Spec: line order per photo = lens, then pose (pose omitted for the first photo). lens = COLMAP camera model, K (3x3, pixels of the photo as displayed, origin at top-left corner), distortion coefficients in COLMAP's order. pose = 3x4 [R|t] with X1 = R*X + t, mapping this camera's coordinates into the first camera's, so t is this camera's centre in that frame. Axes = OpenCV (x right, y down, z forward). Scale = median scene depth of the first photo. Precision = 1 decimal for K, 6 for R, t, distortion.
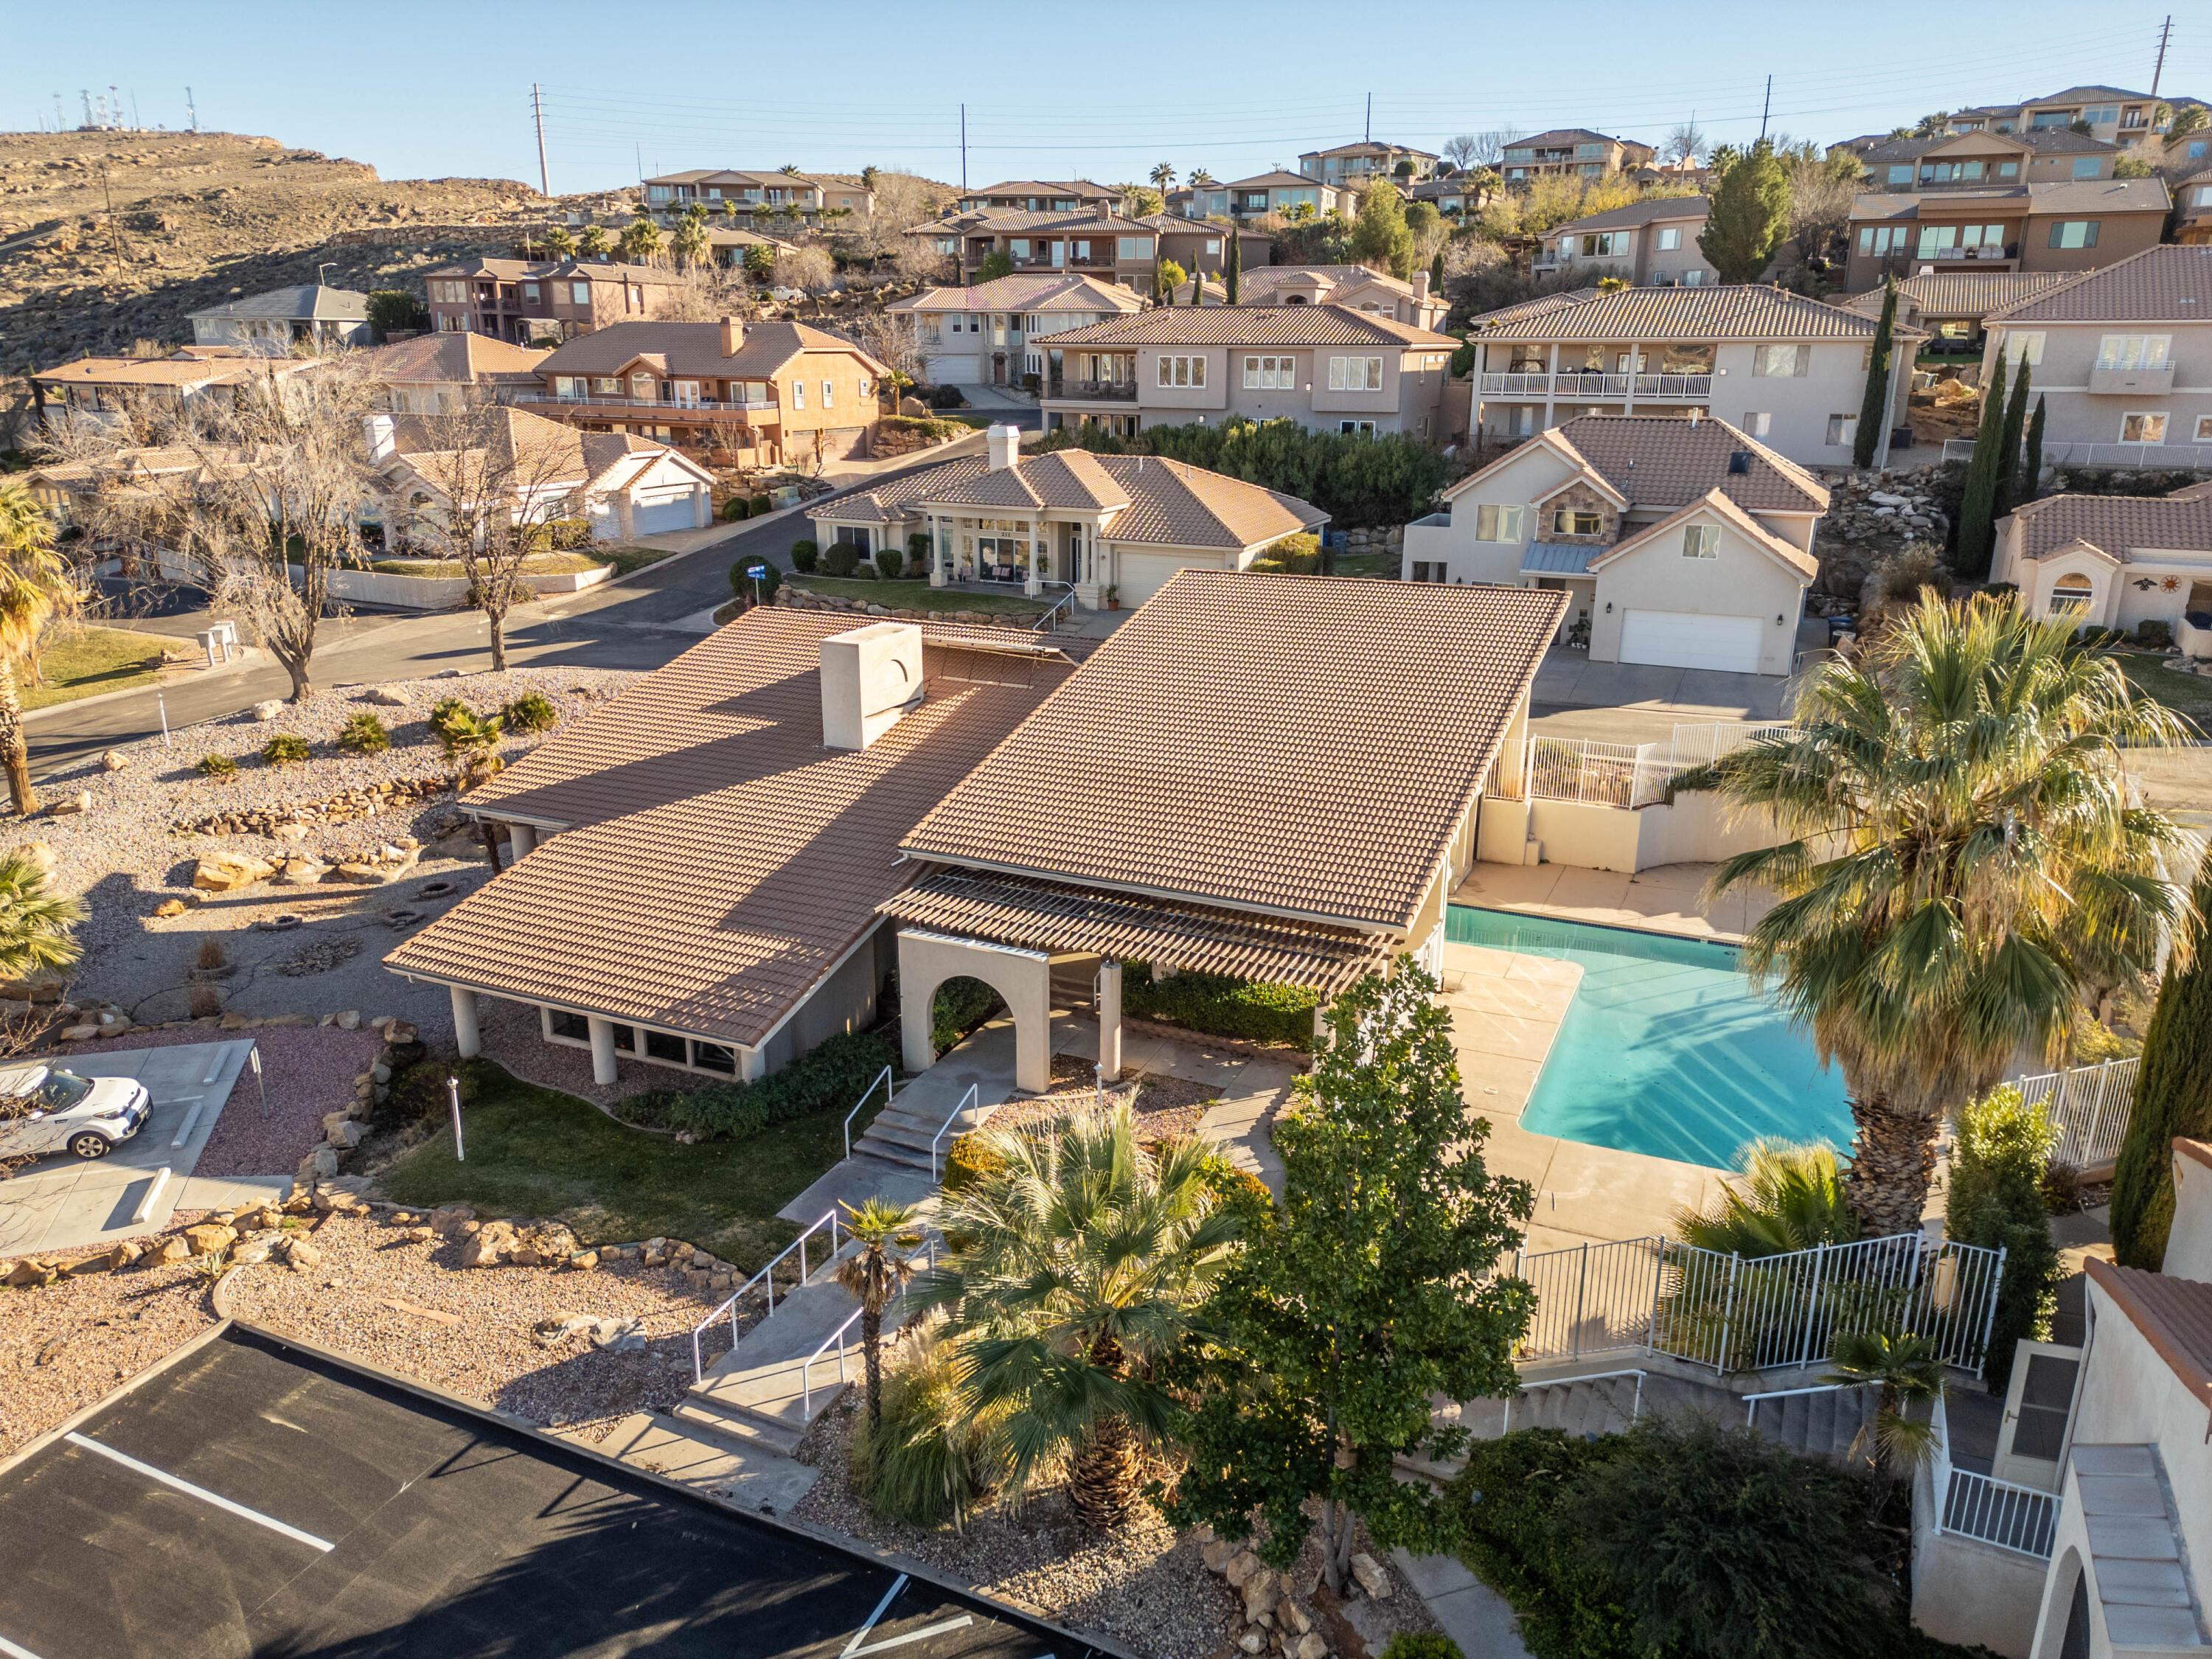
lens RADIAL K [[1543.5, 0, 1109.1], [0, 1543.5, 841.3], [0, 0, 1]] dist [0.075176, -0.067232]
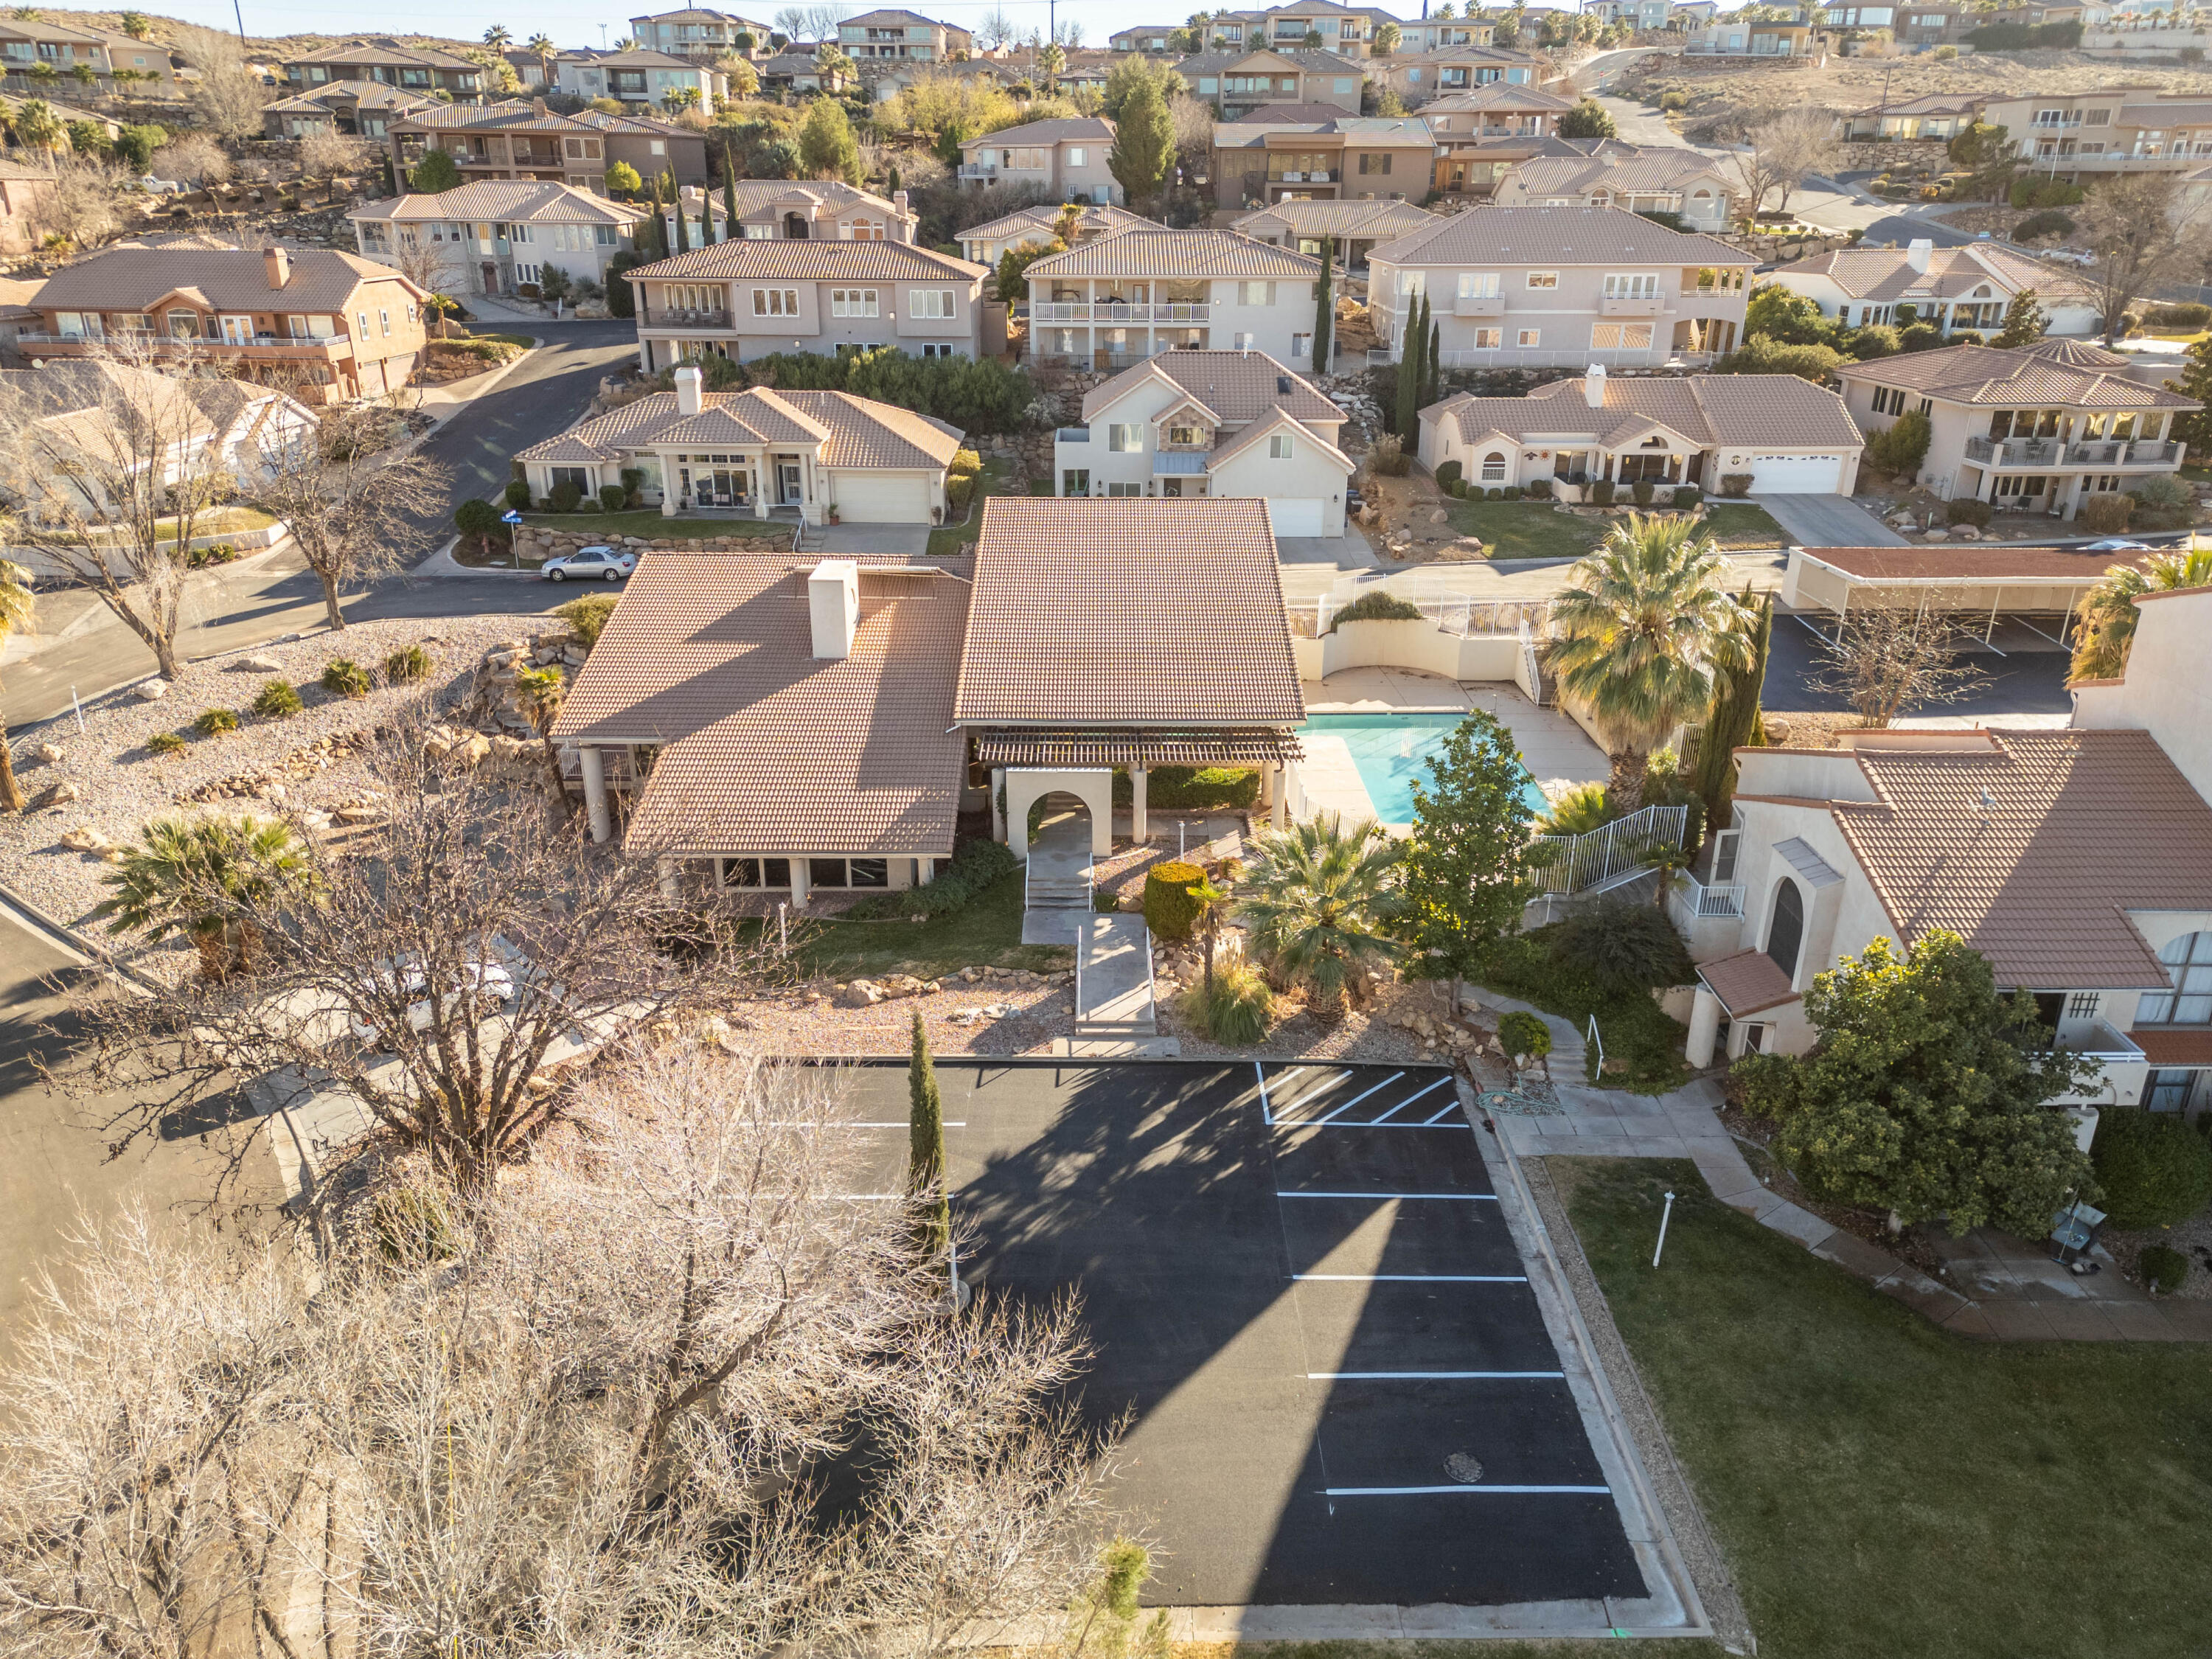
lens RADIAL K [[1554.0, 0, 1106.0], [0, 1554.0, 829.5], [0, 0, 1]] dist [0.057531, -0.029925]
pose [[0.907711, -0.161056, 0.387454, -0.324490], [0.129790, 0.985887, 0.105745, -0.015950], [-0.399017, -0.045699, 0.915804, -0.223230]]
